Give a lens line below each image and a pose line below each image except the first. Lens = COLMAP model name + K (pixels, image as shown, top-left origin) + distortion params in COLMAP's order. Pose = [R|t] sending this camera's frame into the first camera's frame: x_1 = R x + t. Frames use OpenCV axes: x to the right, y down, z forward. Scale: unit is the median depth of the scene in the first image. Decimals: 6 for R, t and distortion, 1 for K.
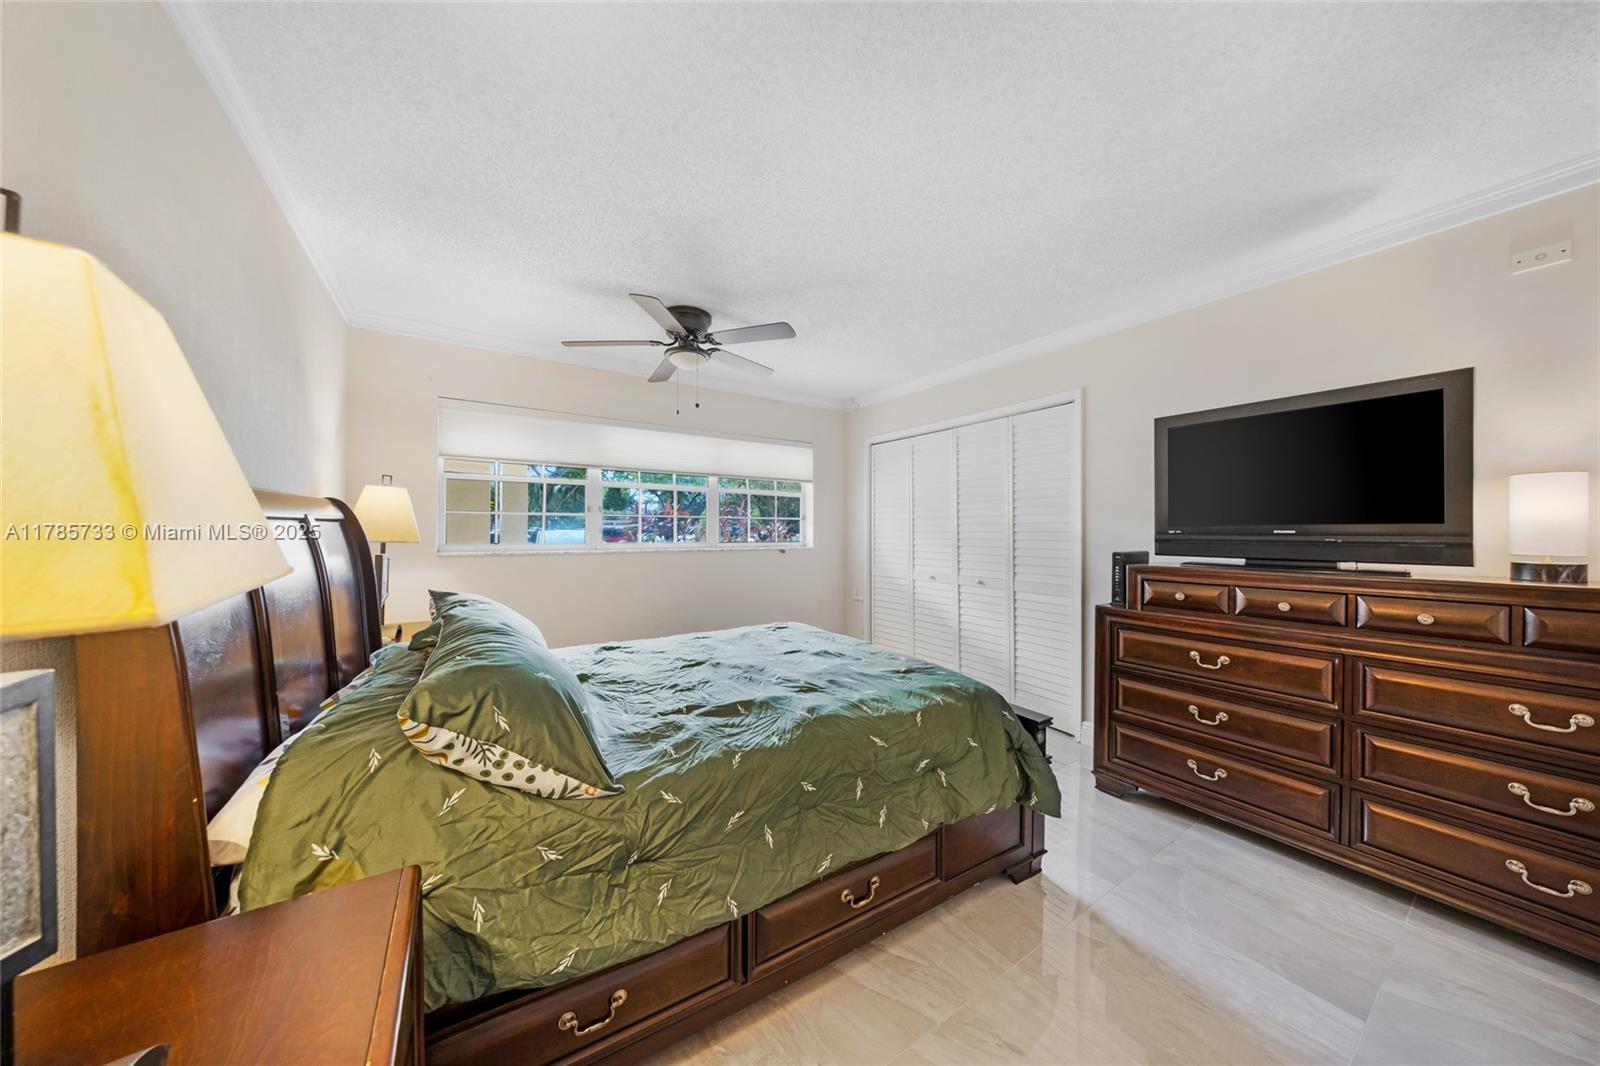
lens RADIAL K [[505.1, 0, 790.8], [0, 505.1, 535.6], [0, 0, 1]] dist [-0.001809, -0.000062]
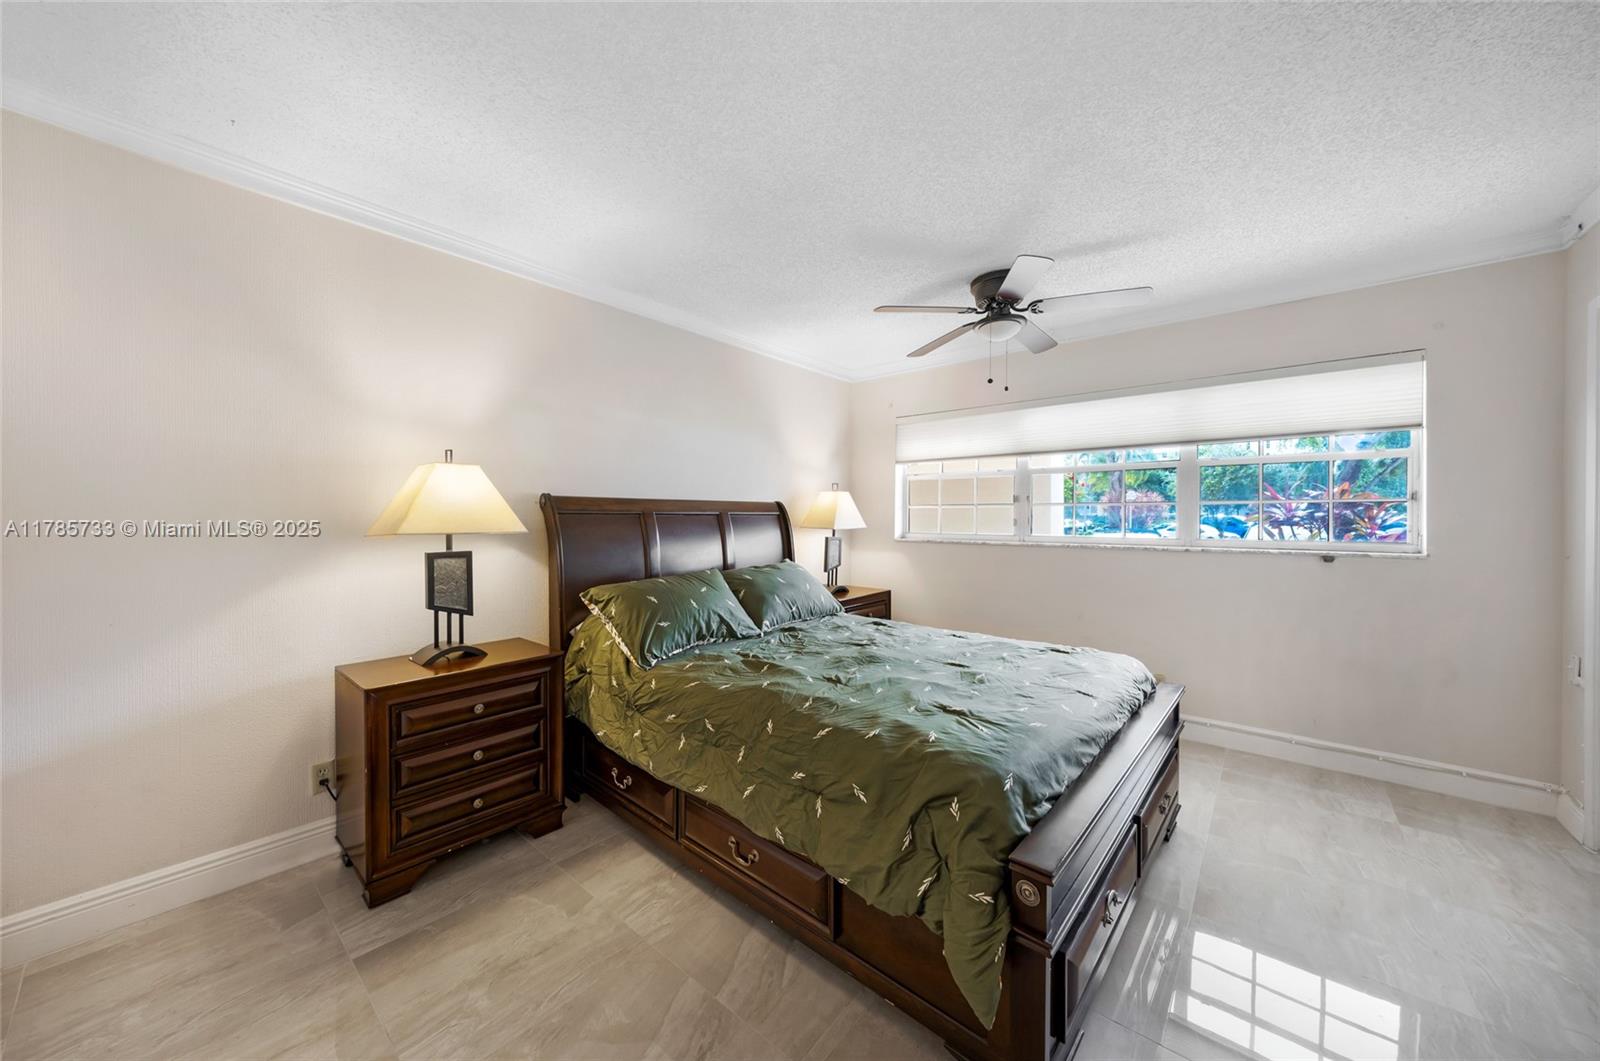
lens RADIAL K [[572.8, 0, 793.9], [0, 572.8, 514.6], [0, 0, 1]] dist [0.014039, 0.000027]
pose [[0.270719, -0.008294, -0.962623, 0.998719], [-0.011728, 0.999860, -0.011913, -0.008409], [0.962587, 0.014515, 0.270584, 0.550382]]
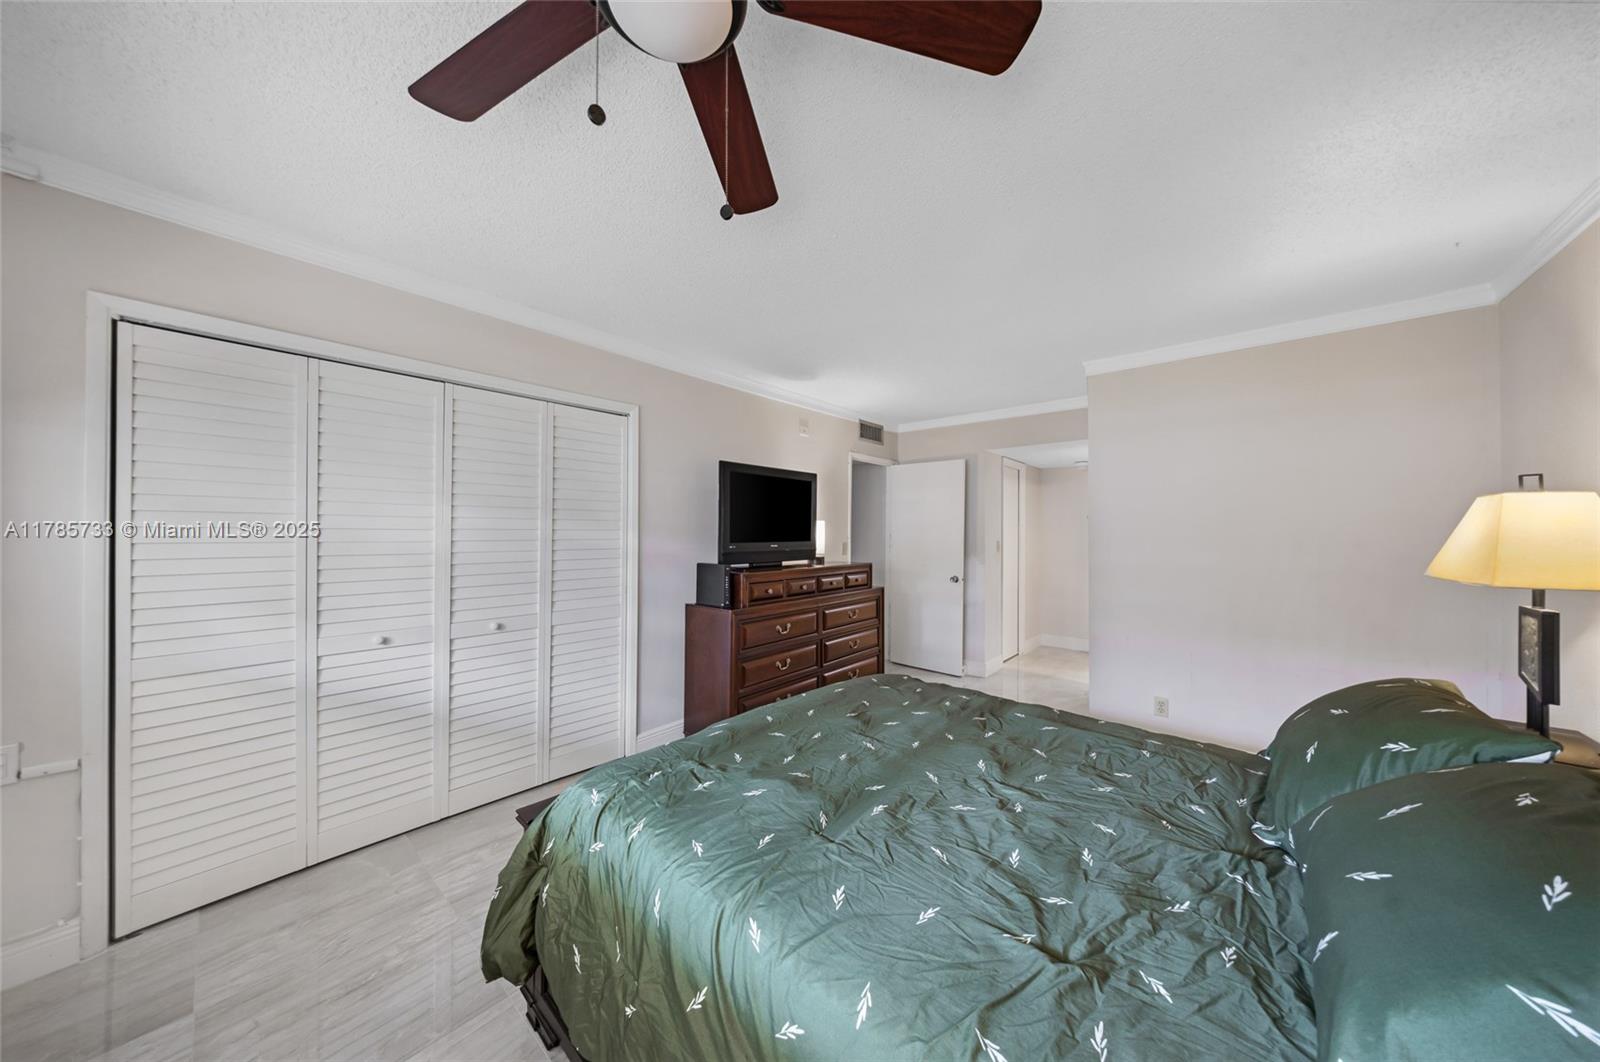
lens RADIAL K [[505.1, 0, 801.1], [0, 505.1, 534.4], [0, 0, 1]] dist [-0.001809, -0.000062]
pose [[-0.294422, -0.008798, 0.955635, -0.747583], [0.004408, 0.999934, 0.010564, -0.070071], [-0.955665, 0.007323, -0.294364, 1.515202]]
